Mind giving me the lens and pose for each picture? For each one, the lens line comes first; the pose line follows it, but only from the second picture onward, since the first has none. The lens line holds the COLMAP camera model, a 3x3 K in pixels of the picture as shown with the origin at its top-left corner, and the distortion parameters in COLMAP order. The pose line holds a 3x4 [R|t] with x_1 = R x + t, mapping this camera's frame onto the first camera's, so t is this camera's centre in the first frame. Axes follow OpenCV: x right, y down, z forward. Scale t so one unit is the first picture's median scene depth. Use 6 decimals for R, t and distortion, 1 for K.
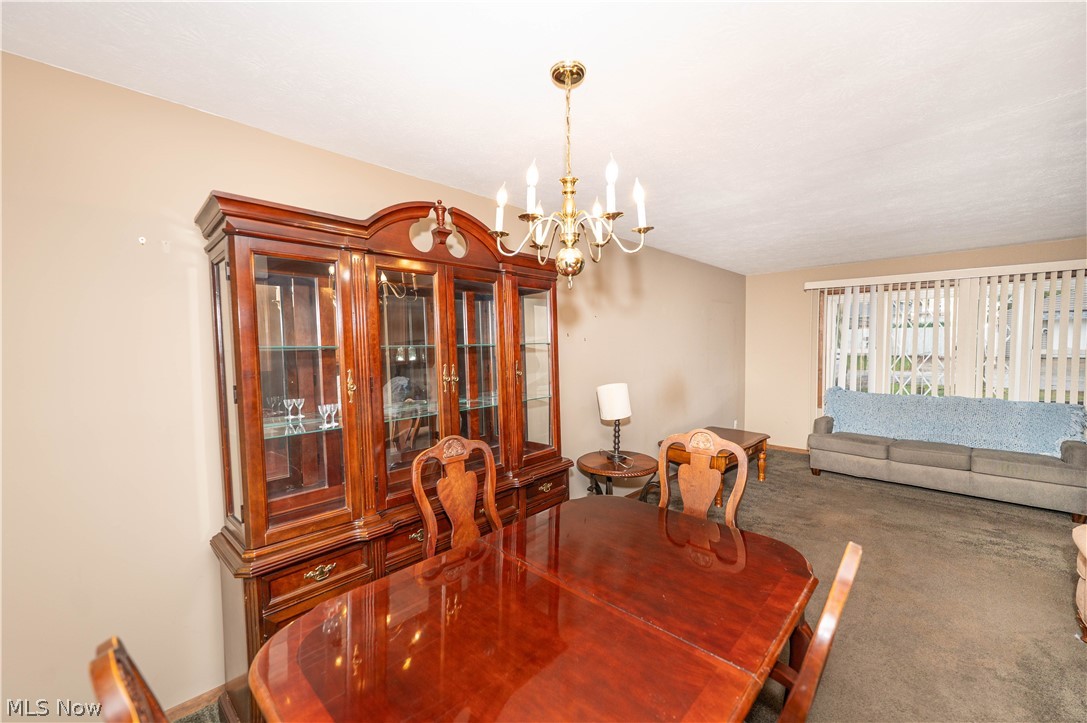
lens RADIAL K [[424.5, 0, 549.8], [0, 424.5, 364.3], [0, 0, 1]] dist [-0.000515, -0.000270]
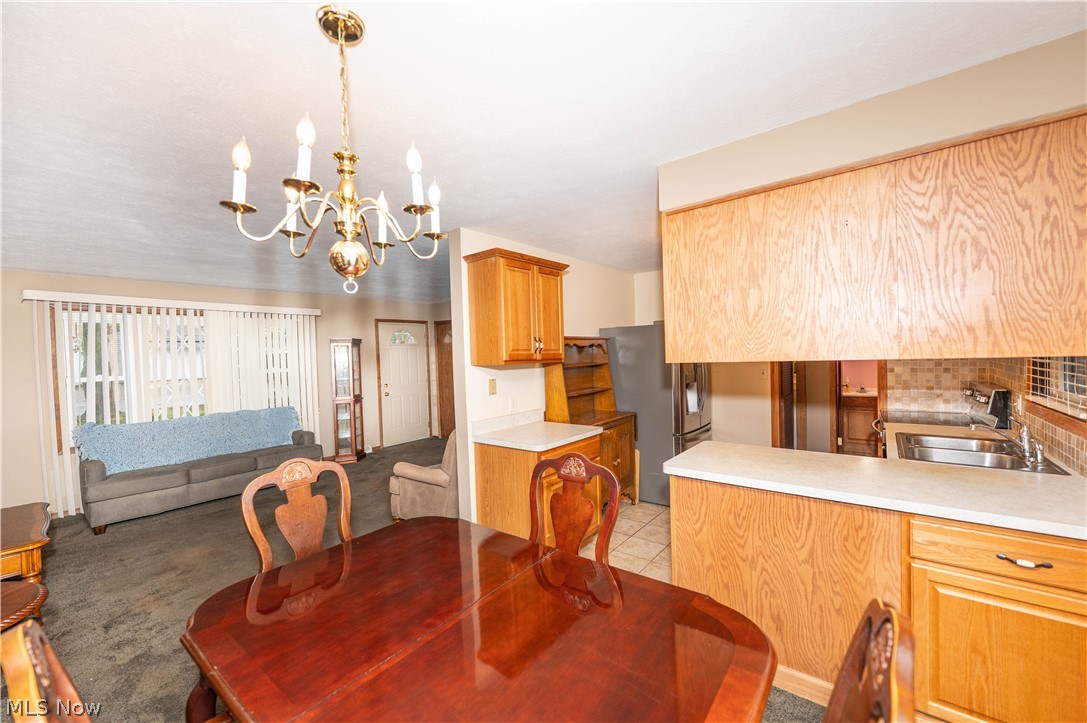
lens RADIAL K [[426.8, 0, 535.6], [0, 426.8, 363.2], [0, 0, 1]] dist [0.000192, 0.000109]
pose [[-0.083774, -0.010834, 0.996426, -0.297972], [0.080291, 0.996616, 0.017587, -0.010755], [-0.993245, 0.081478, -0.082620, 0.276799]]
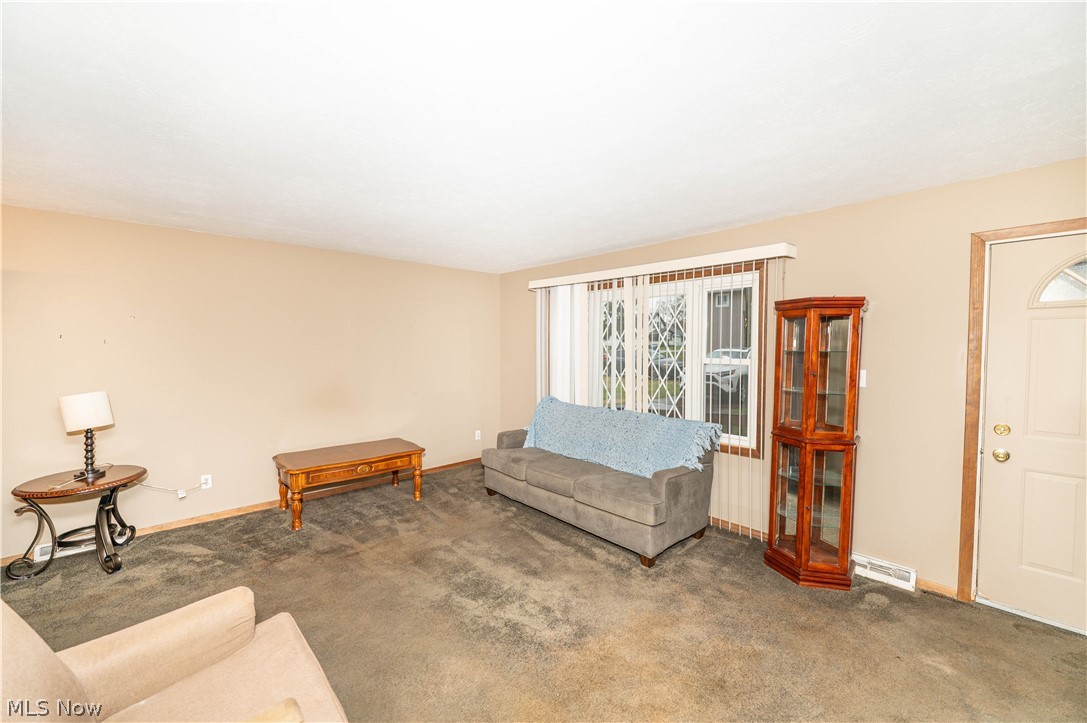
lens RADIAL K [[441.5, 0, 543.5], [0, 441.5, 361.5], [0, 0, 1]] dist [0.000810, 0.000096]
pose [[0.997290, 0.007508, -0.073188, 0.998887], [-0.007950, 0.999952, -0.005747, -0.022650], [0.073142, 0.006313, 0.997302, 0.089812]]
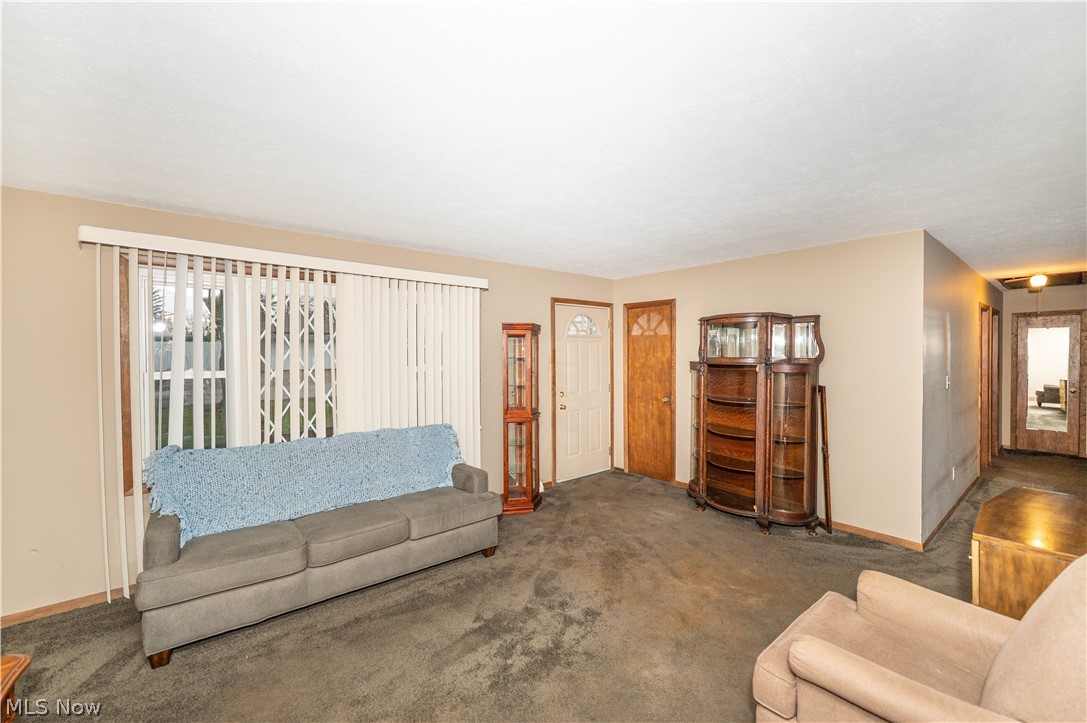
lens RADIAL K [[441.5, 0, 543.5], [0, 441.5, 361.5], [0, 0, 1]] dist [0.000810, 0.000096]
pose [[0.117792, -0.008649, 0.993001, 0.282891], [0.049150, 0.998787, 0.002870, -0.039176], [-0.991821, 0.048468, 0.118074, 0.673185]]
